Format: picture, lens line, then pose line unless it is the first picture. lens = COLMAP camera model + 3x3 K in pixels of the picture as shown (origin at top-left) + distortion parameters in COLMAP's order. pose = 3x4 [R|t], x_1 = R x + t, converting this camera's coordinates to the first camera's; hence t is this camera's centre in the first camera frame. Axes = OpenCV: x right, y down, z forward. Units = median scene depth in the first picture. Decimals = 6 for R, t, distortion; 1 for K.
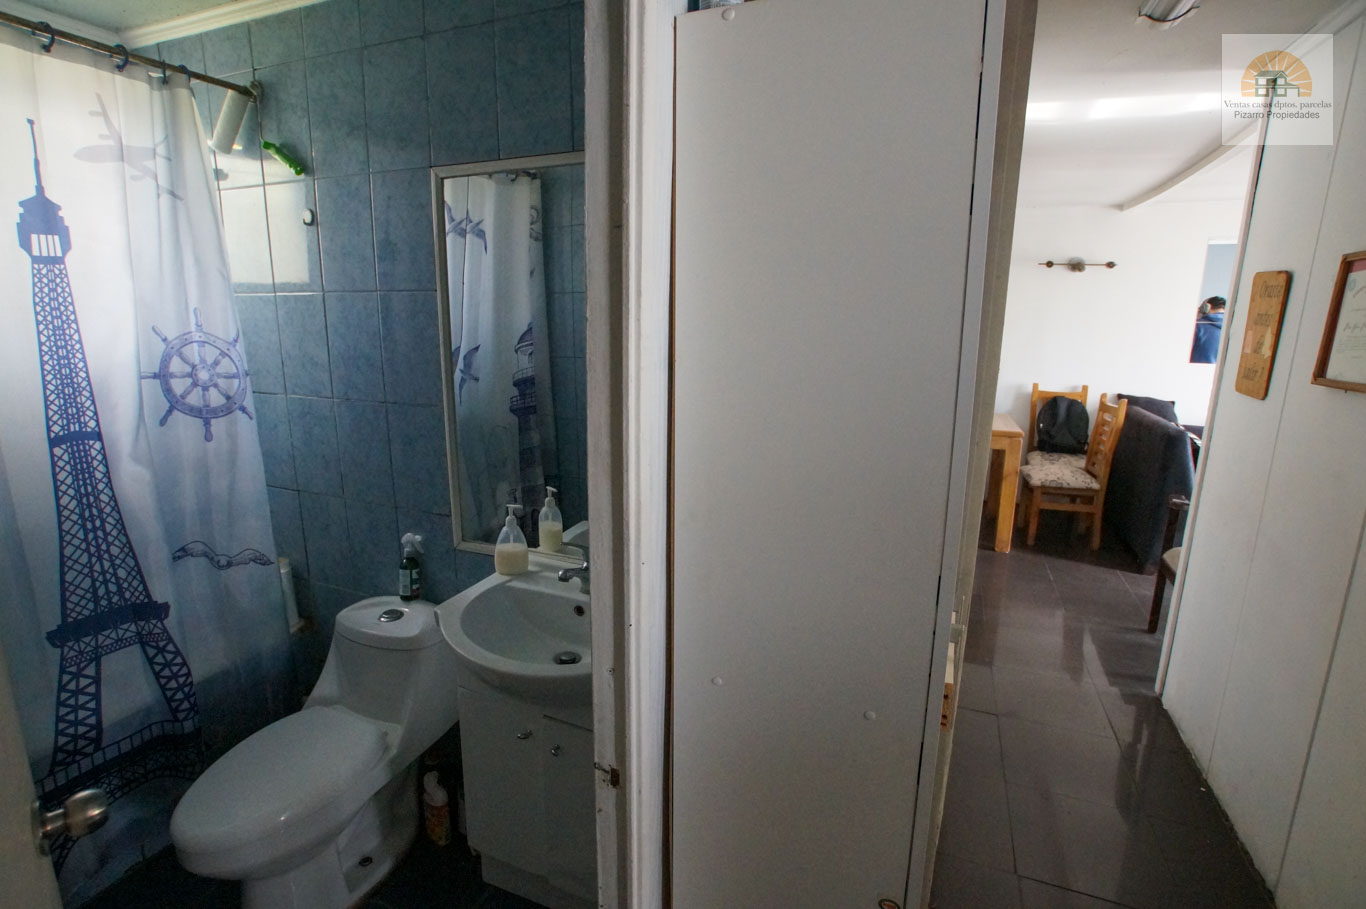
lens RADIAL K [[661.6, 0, 670.1], [0, 661.6, 449.0], [0, 0, 1]] dist [-0.045171, 0.018562]
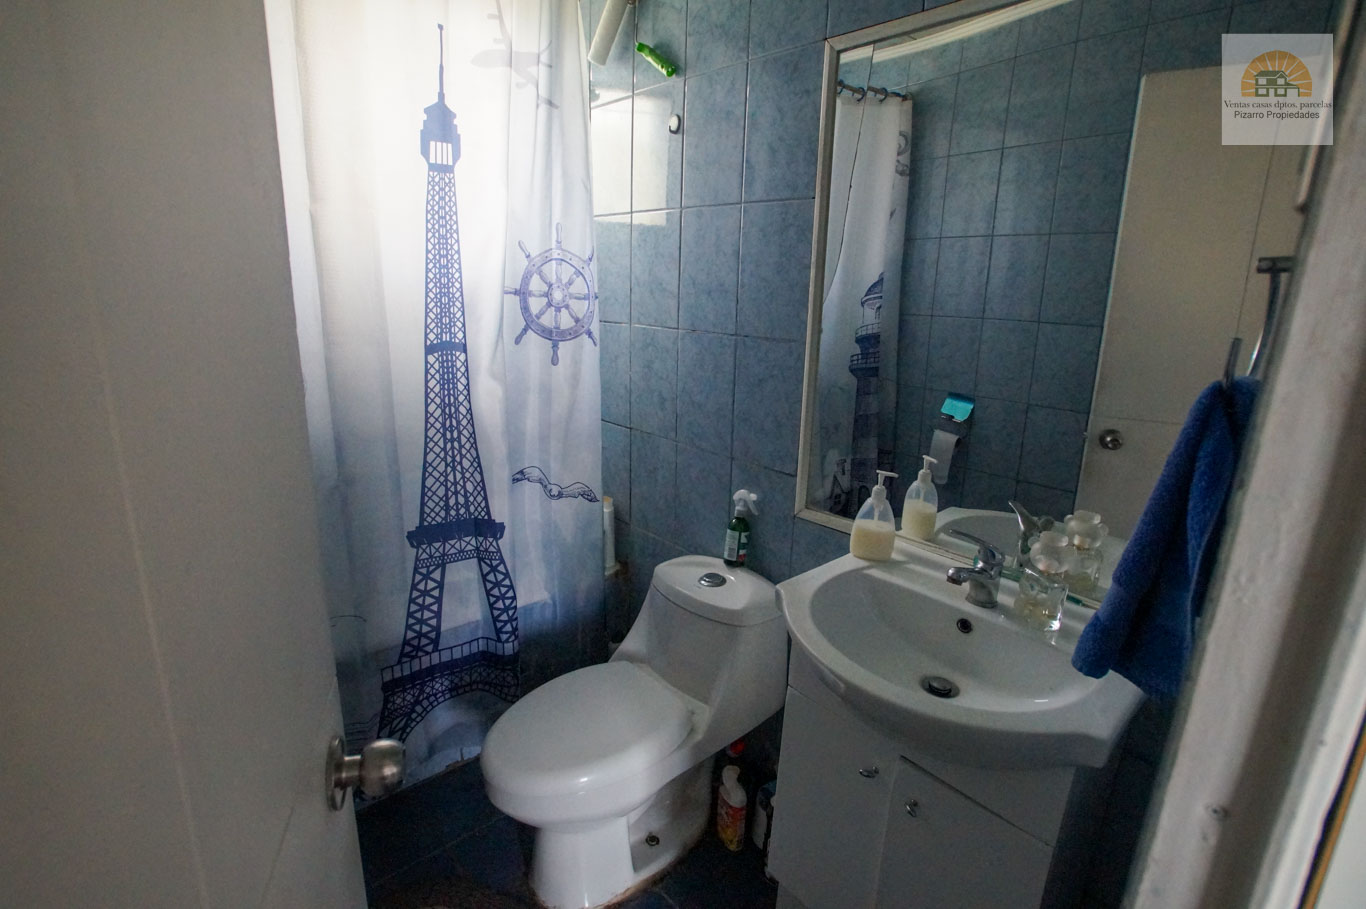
lens RADIAL K [[661.6, 0, 670.1], [0, 661.6, 449.0], [0, 0, 1]] dist [-0.045171, 0.018562]
pose [[0.902125, 0.121594, -0.413987, -0.141830], [-0.110033, 0.992579, 0.051761, 0.044437], [0.417209, -0.001143, 0.908810, 0.188272]]
